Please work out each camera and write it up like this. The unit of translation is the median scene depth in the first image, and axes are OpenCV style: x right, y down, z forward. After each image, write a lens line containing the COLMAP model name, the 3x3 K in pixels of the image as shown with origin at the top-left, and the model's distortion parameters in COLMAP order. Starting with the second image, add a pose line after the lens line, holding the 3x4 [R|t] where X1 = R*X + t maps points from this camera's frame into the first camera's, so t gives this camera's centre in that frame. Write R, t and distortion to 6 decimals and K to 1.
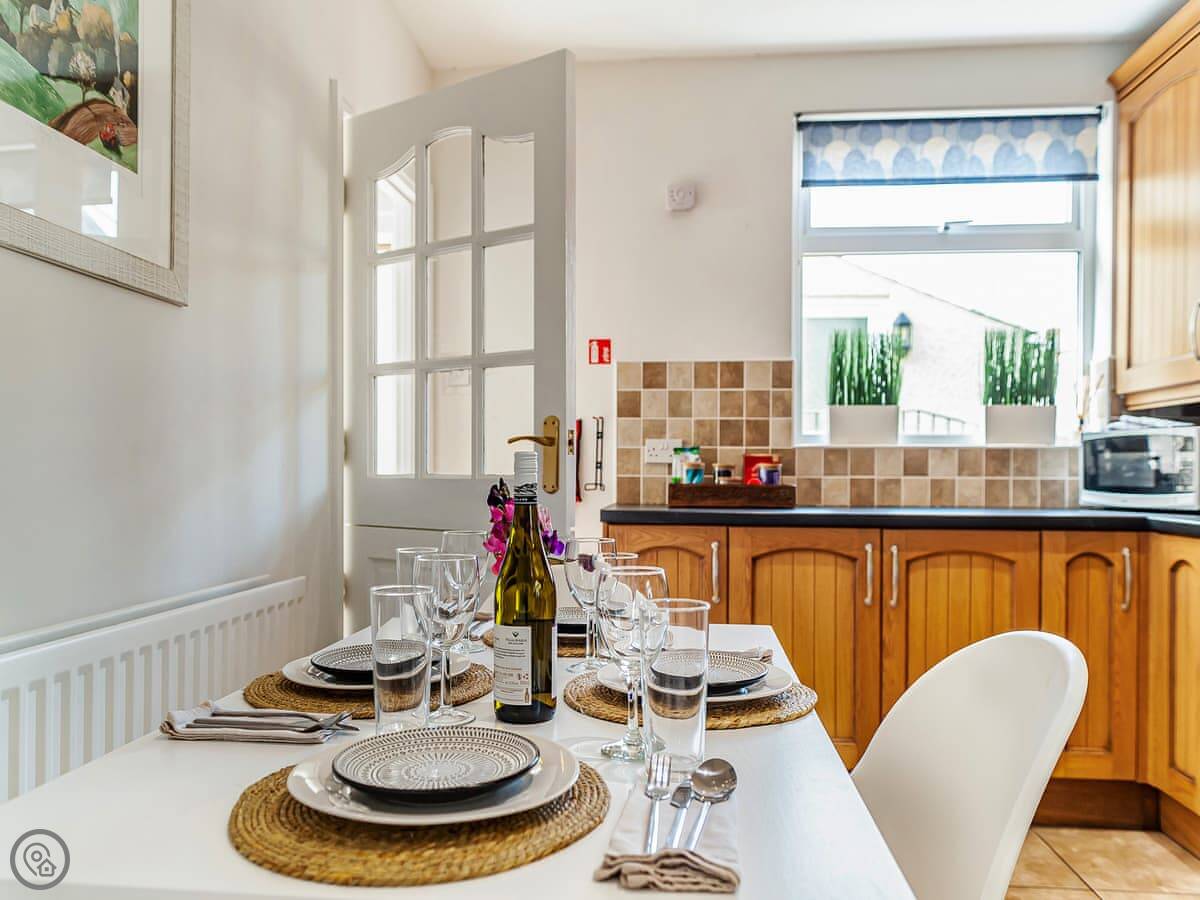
lens RADIAL K [[885.0, 0, 599.6], [0, 885.0, 481.5], [0, 0, 1]] dist [0.003718, 0.001250]
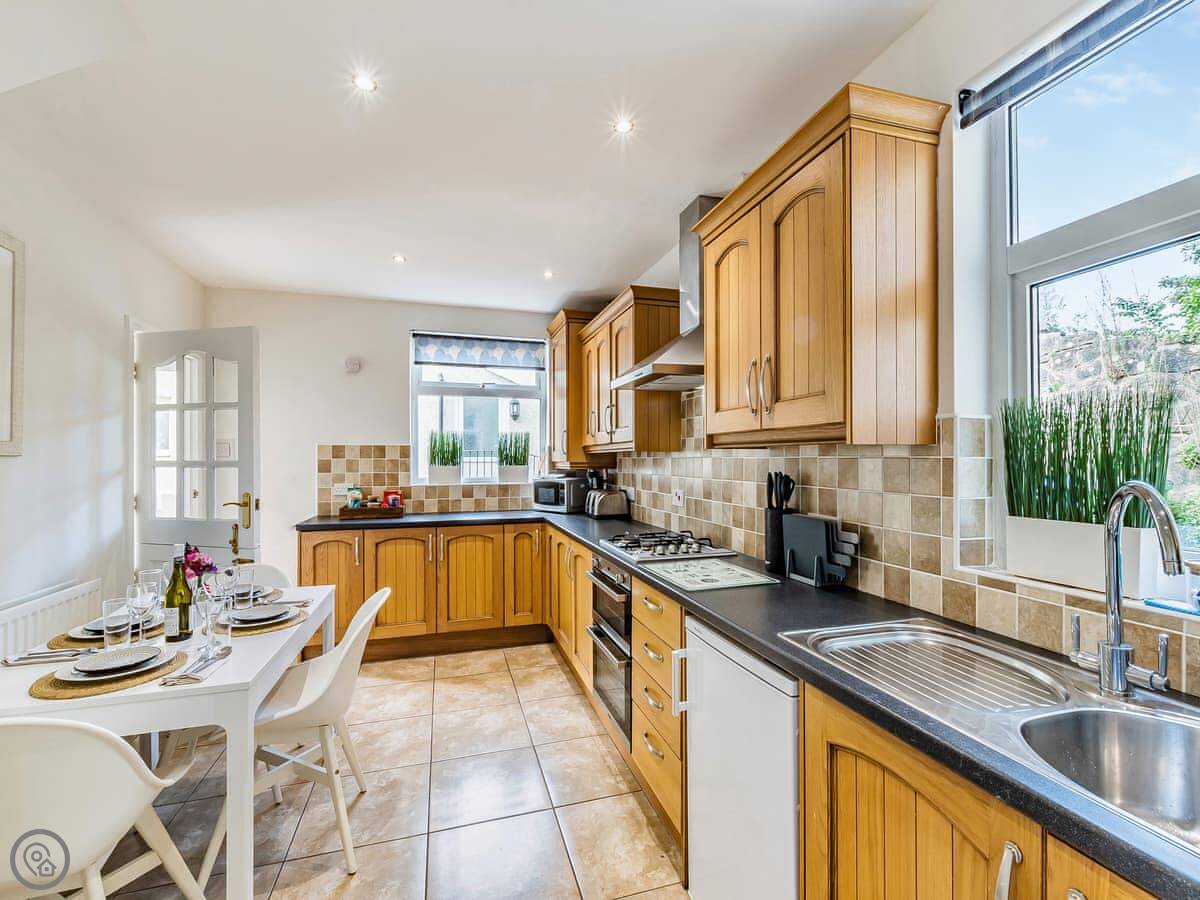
lens RADIAL K [[521.3, 0, 605.2], [0, 521.3, 459.7], [0, 0, 1]] dist [0.001251, -0.000301]
pose [[0.925963, -0.007581, 0.377537, 0.198015], [0.009610, 0.999948, -0.003492, -0.102712], [-0.377491, 0.006861, 0.925988, -0.378637]]
